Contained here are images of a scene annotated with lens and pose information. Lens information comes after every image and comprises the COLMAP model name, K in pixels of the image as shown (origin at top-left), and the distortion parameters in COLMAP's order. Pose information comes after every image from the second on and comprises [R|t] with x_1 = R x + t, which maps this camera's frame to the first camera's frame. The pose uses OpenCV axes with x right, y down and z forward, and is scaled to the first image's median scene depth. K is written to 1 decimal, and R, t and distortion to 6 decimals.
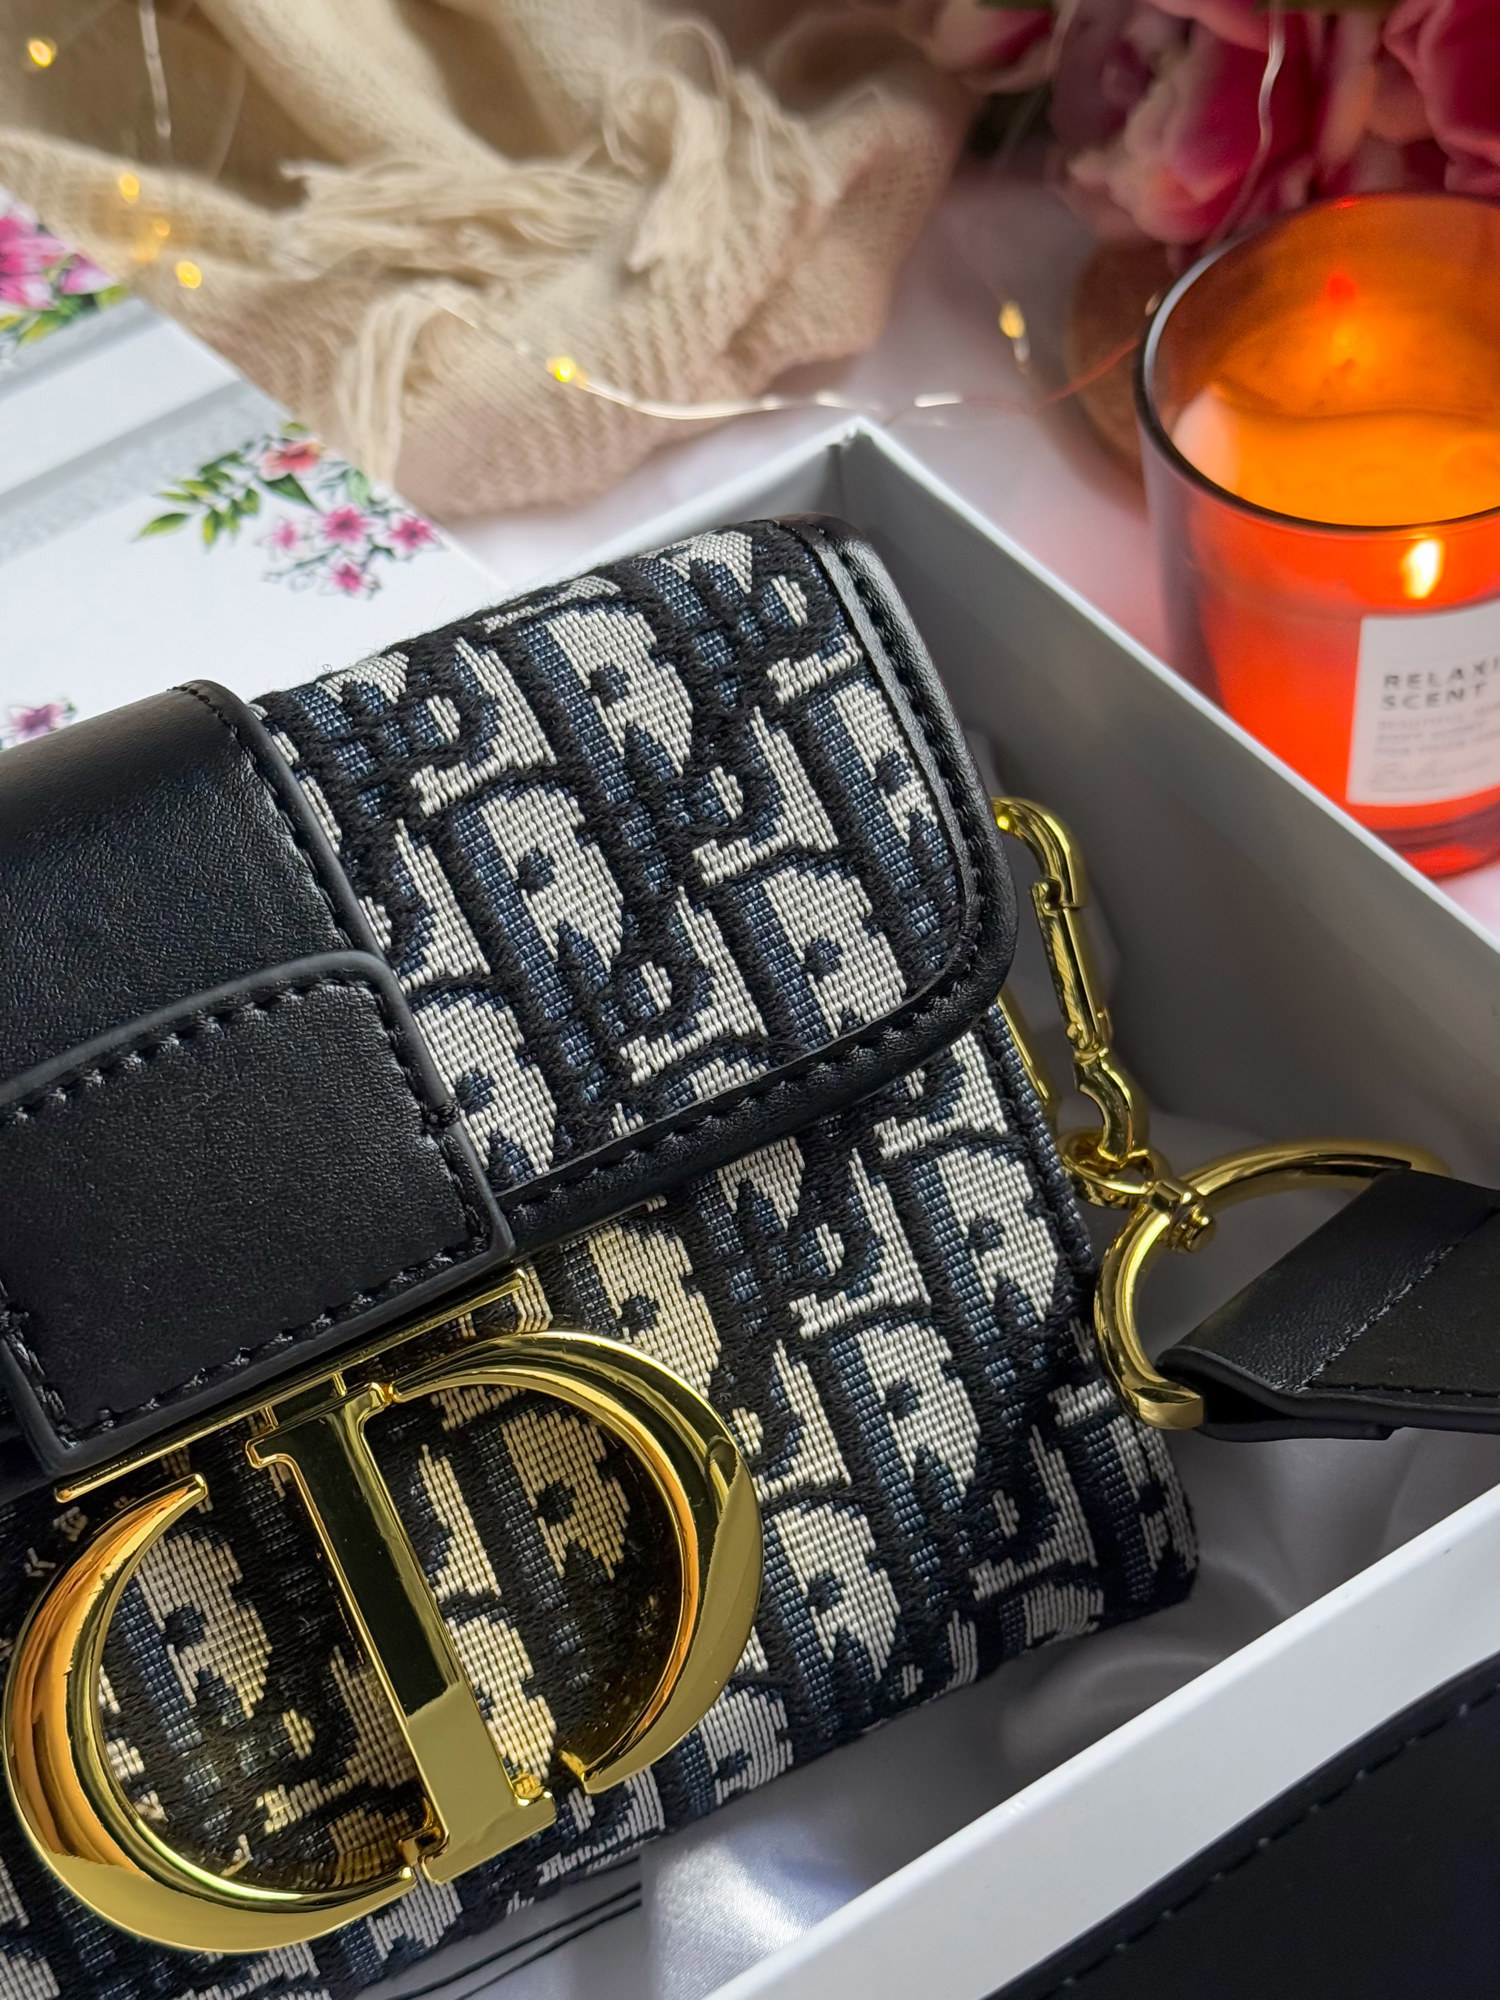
lens RADIAL K [[2856.9, 0, 739.7], [0, 2856.9, 1033.5], [0, 0, 1]] dist [0.191942, -0.368563]
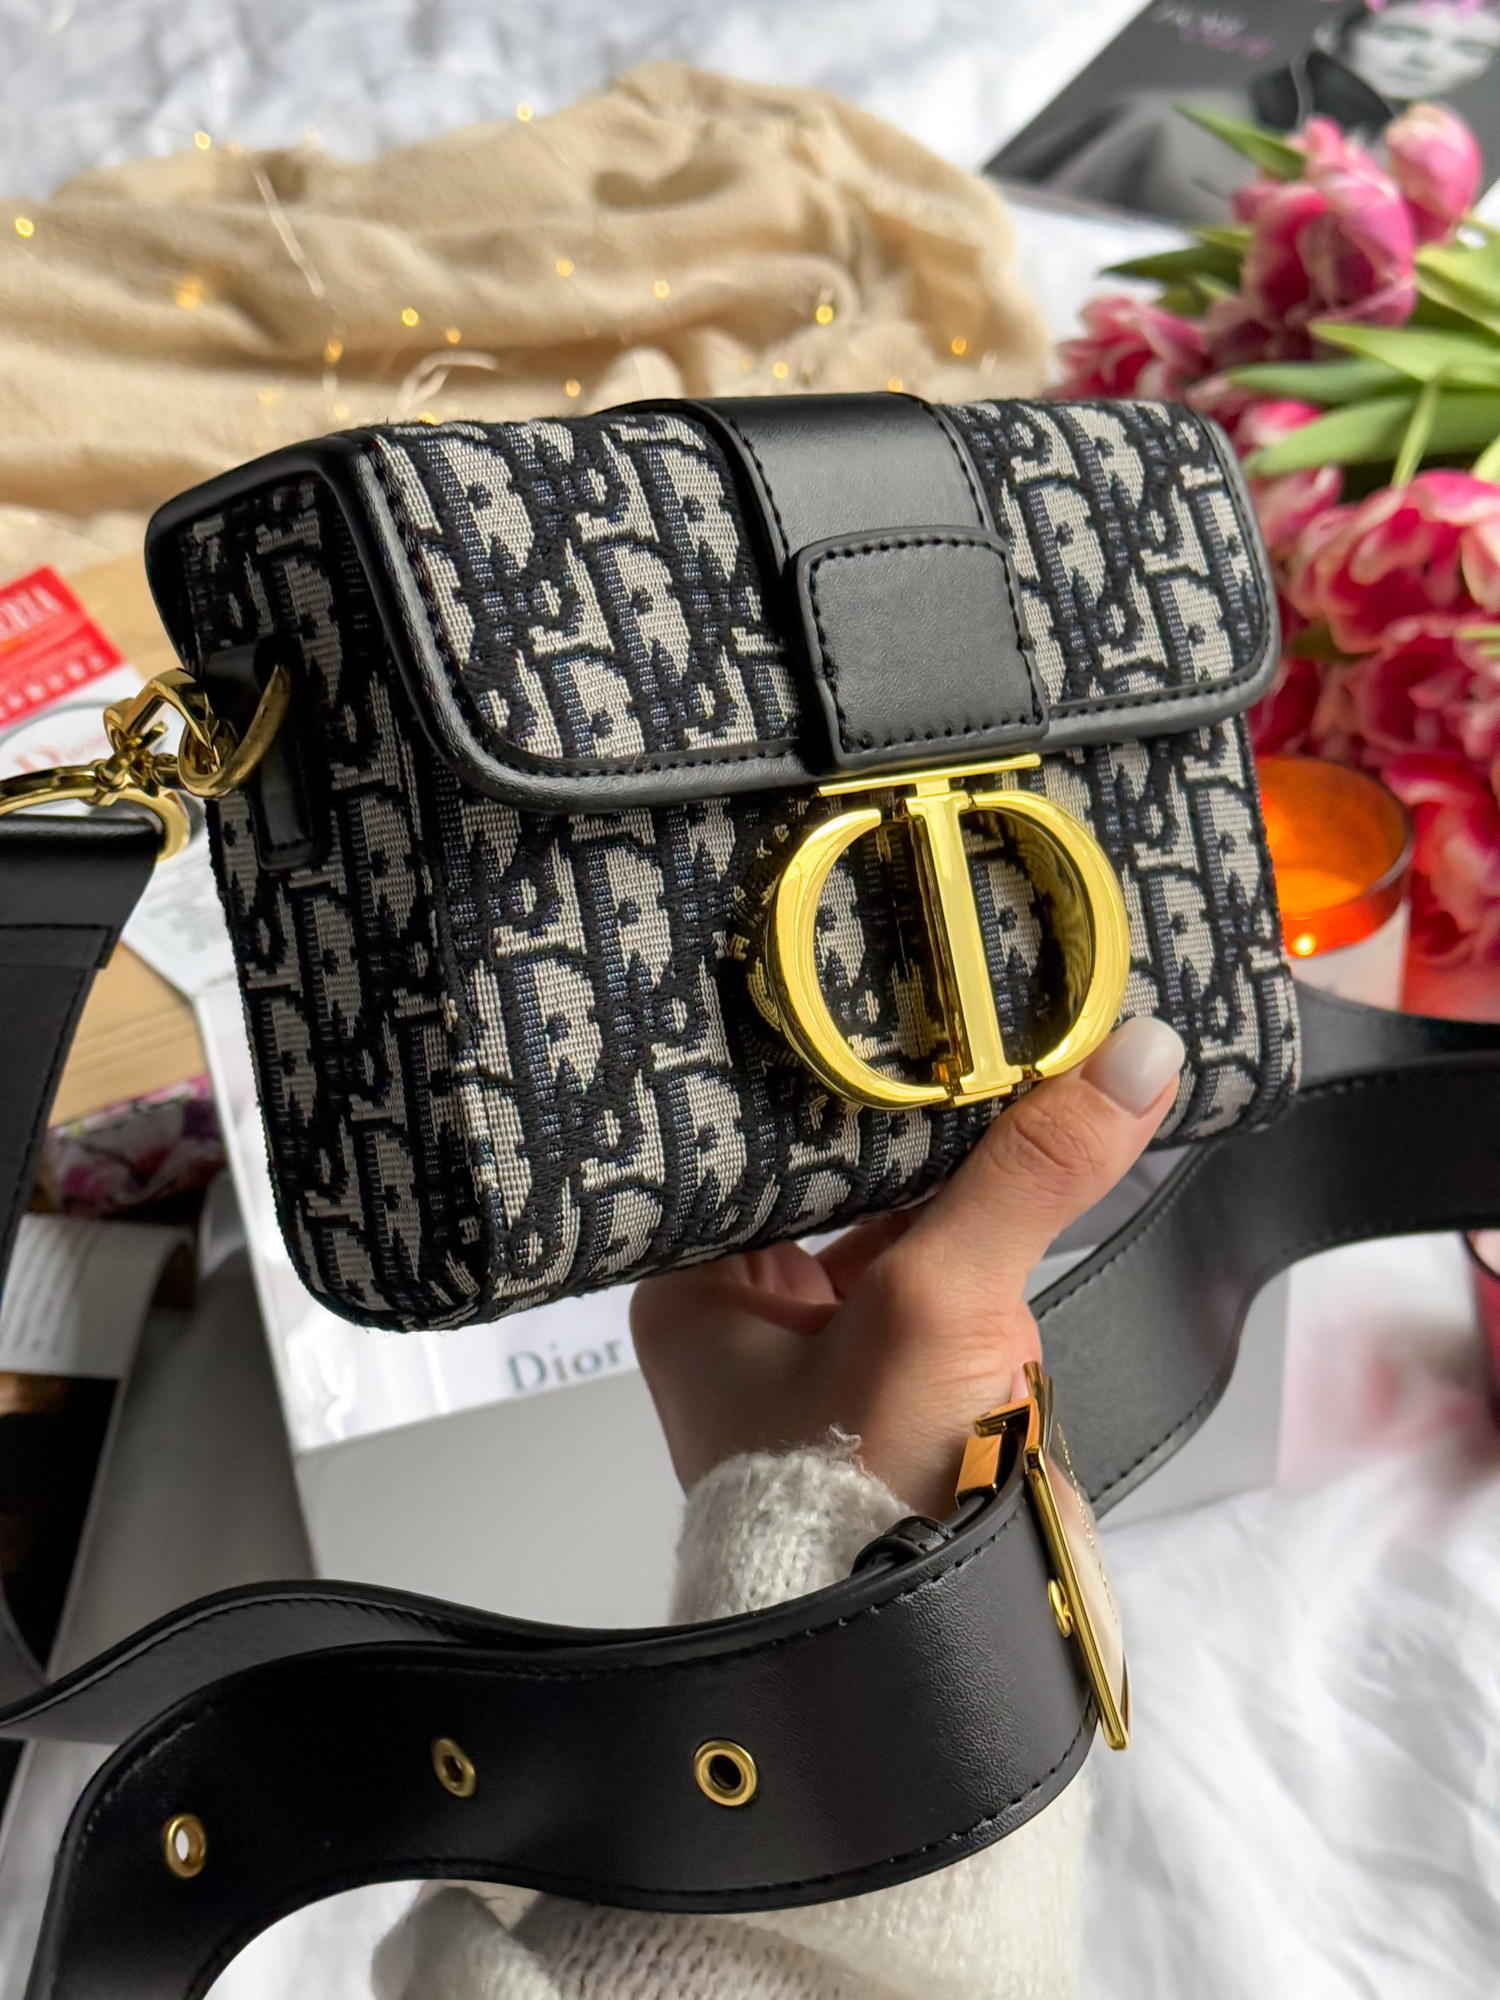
lens RADIAL K [[2839.6, 0, 752.6], [0, 2839.6, 1023.4], [0, 0, 1]] dist [0.208125, -0.360938]
pose [[0.928520, 0.194752, 0.316106, -0.688397], [-0.119022, 0.962587, -0.243434, 0.623530], [-0.351689, 0.188409, 0.916961, -0.392980]]
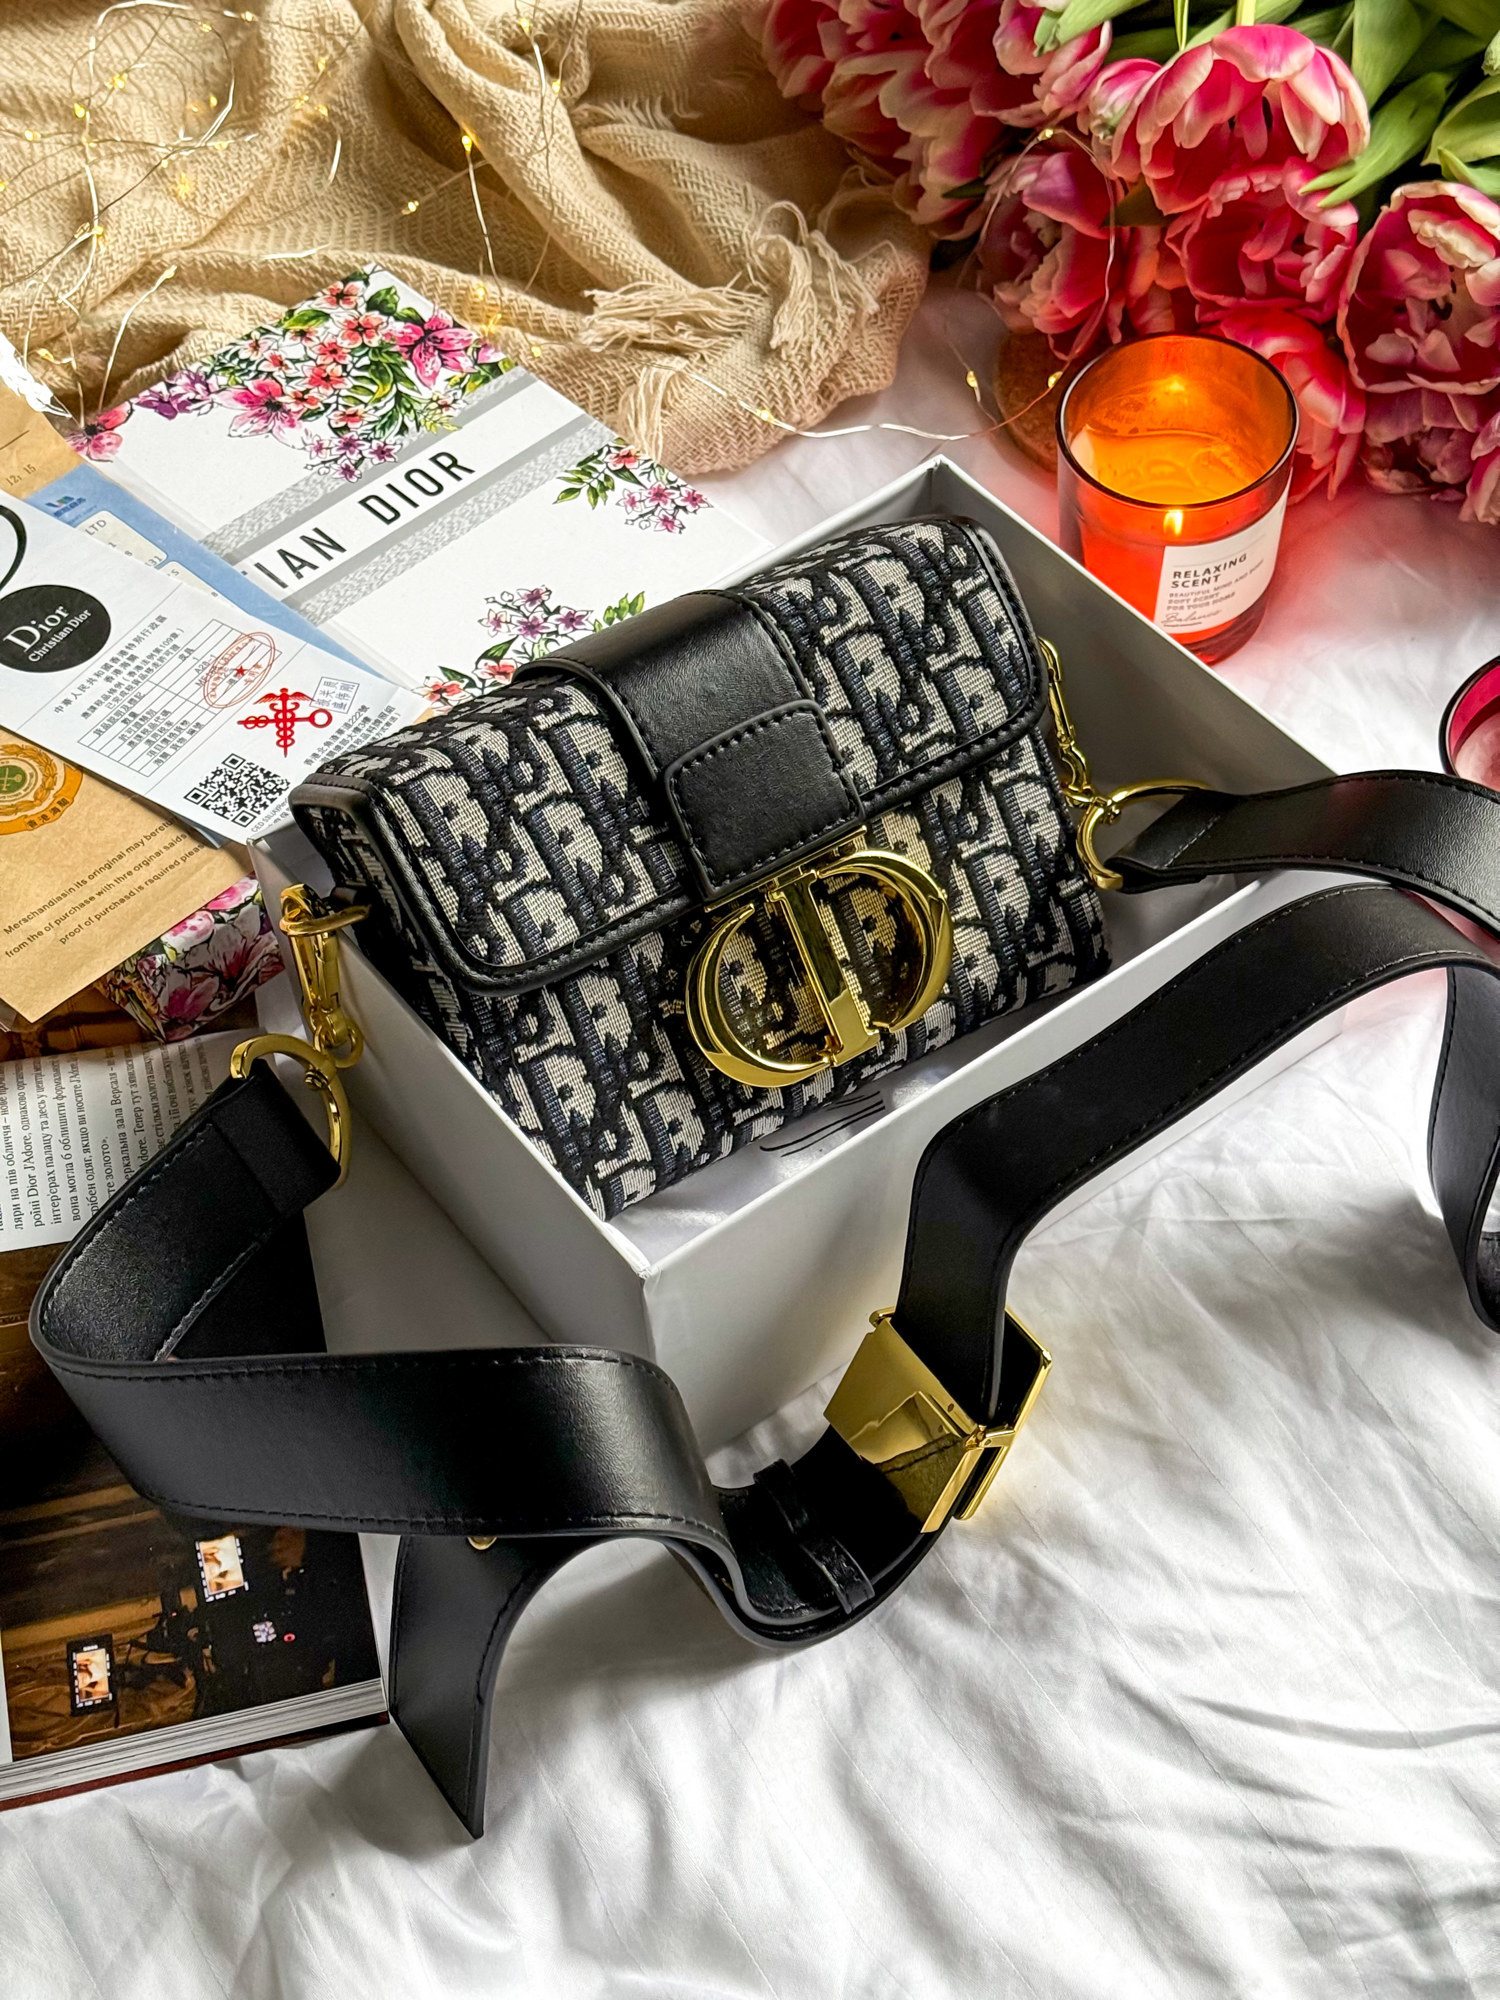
lens RADIAL K [[2839.6, 0, 752.6], [0, 2839.6, 1023.4], [0, 0, 1]] dist [0.208125, -0.360938]
pose [[0.992217, -0.022273, 0.122513, -0.469134], [0.014356, 0.997774, 0.065127, 0.087624], [-0.123691, -0.062862, 0.990328, -1.434091]]
